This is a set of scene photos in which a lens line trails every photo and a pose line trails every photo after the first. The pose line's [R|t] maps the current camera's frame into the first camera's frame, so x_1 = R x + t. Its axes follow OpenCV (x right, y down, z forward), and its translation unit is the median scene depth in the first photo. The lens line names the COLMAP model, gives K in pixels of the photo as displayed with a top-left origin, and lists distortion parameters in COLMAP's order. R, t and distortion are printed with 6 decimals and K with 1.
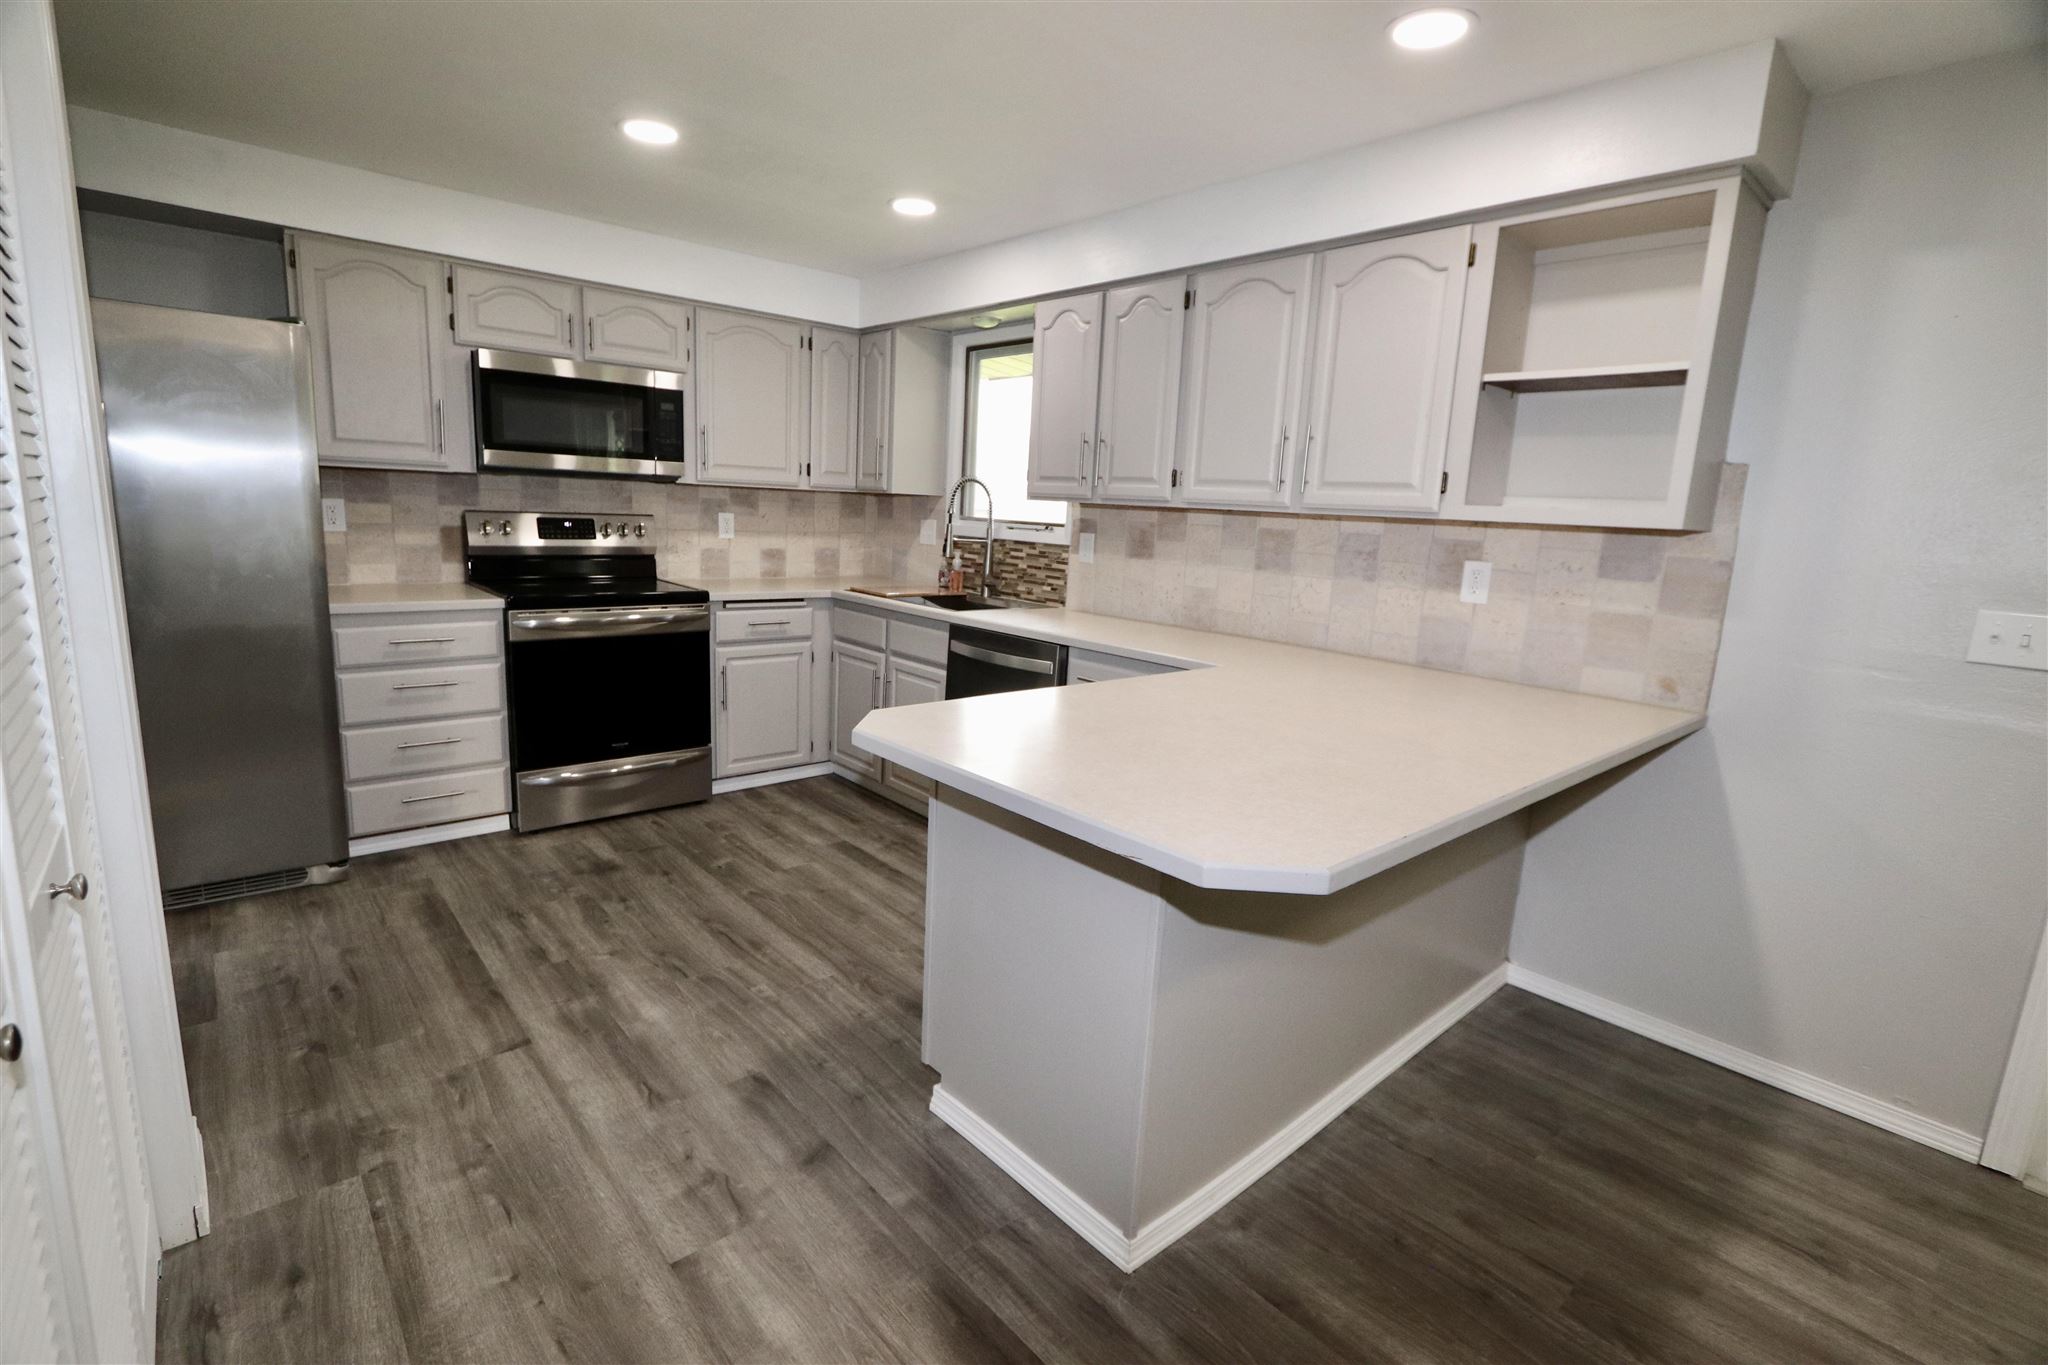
lens RADIAL K [[936.0, 0, 1016.9], [0, 936.0, 679.8], [0, 0, 1]] dist [-0.019013, 0.002630]
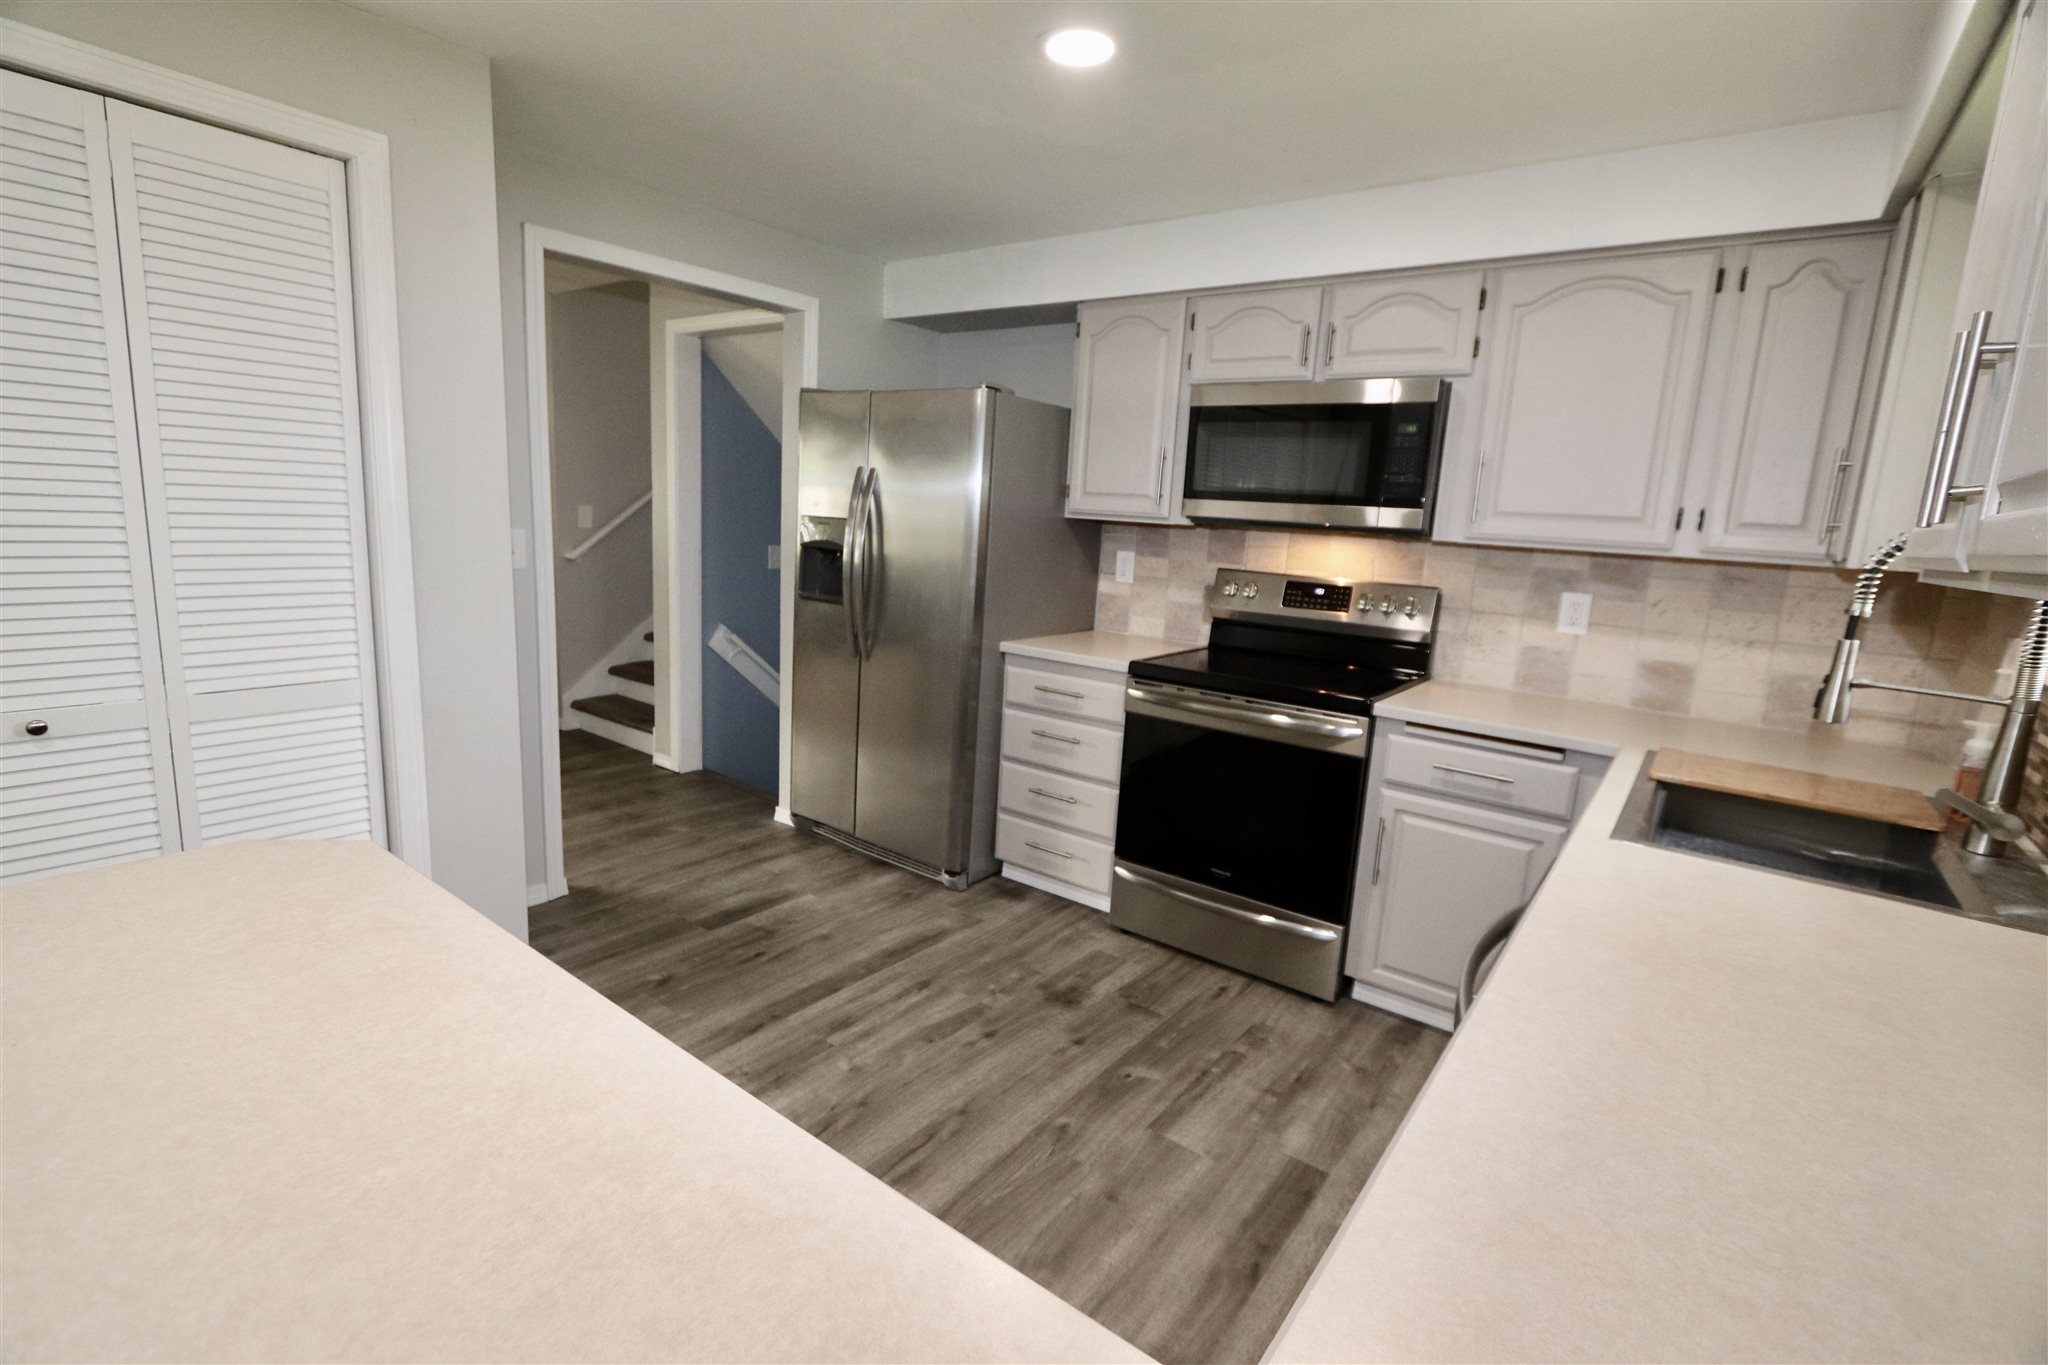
lens RADIAL K [[936.0, 0, 1016.0], [0, 936.0, 681.9], [0, 0, 1]] dist [-0.019013, 0.002630]
pose [[0.192455, 0.139995, -0.971268, 0.316249], [-0.226107, 0.969466, 0.094932, -0.138646], [0.954901, 0.201341, 0.218233, 0.753086]]
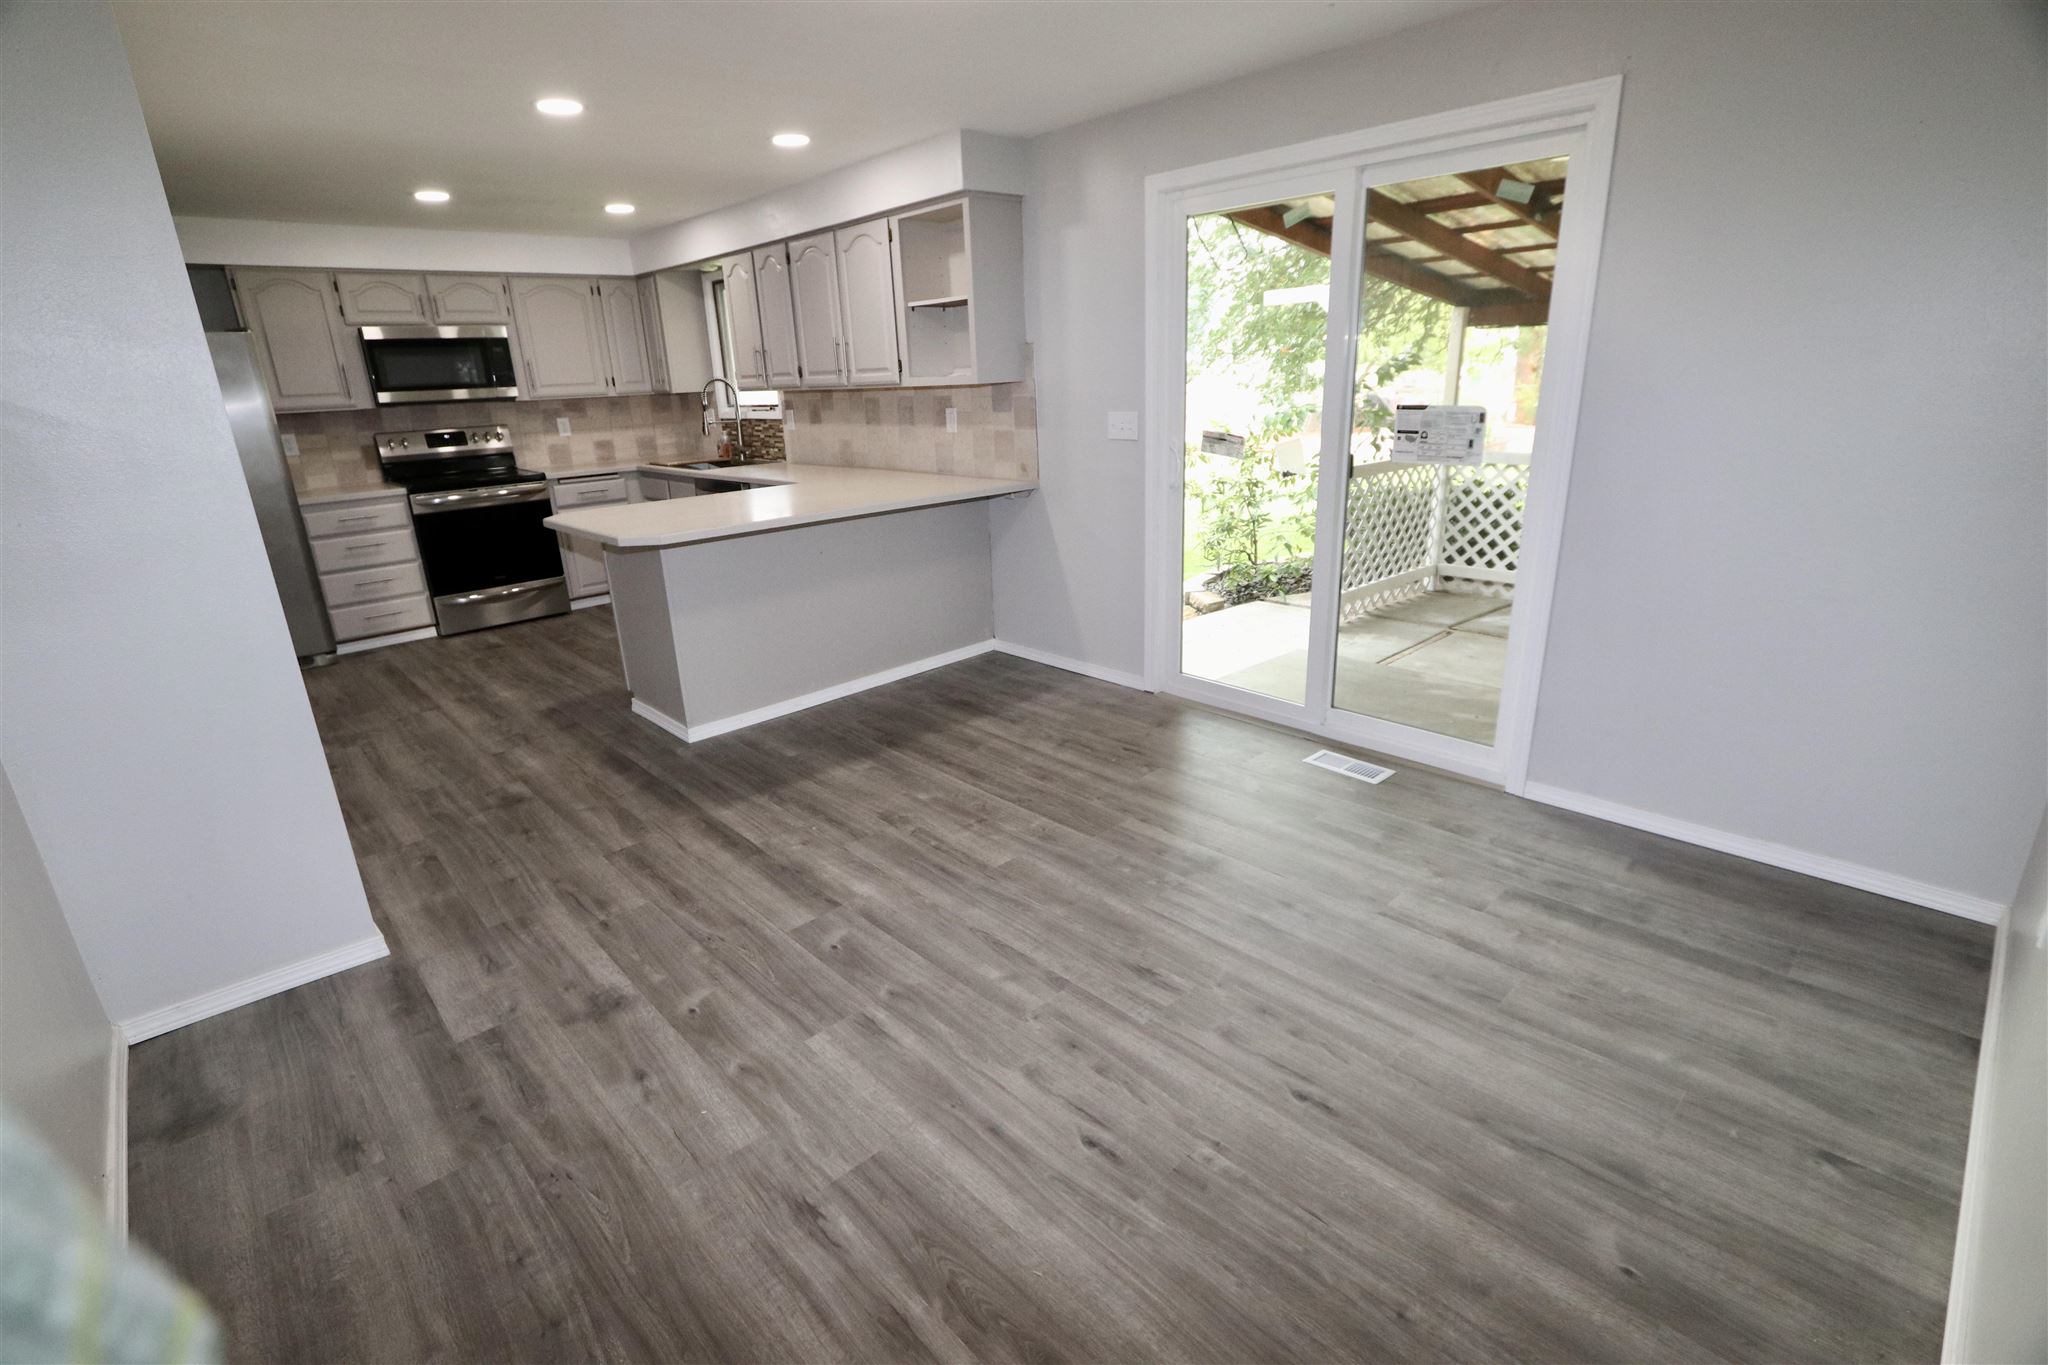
lens RADIAL K [[936.0, 0, 1017.4], [0, 936.0, 680.4], [0, 0, 1]] dist [-0.019013, 0.002630]
pose [[0.995735, -0.092253, -0.000793, 0.496768], [0.091530, 0.986778, 0.133761, 0.130253], [-0.011557, -0.133263, 0.991013, -0.678193]]
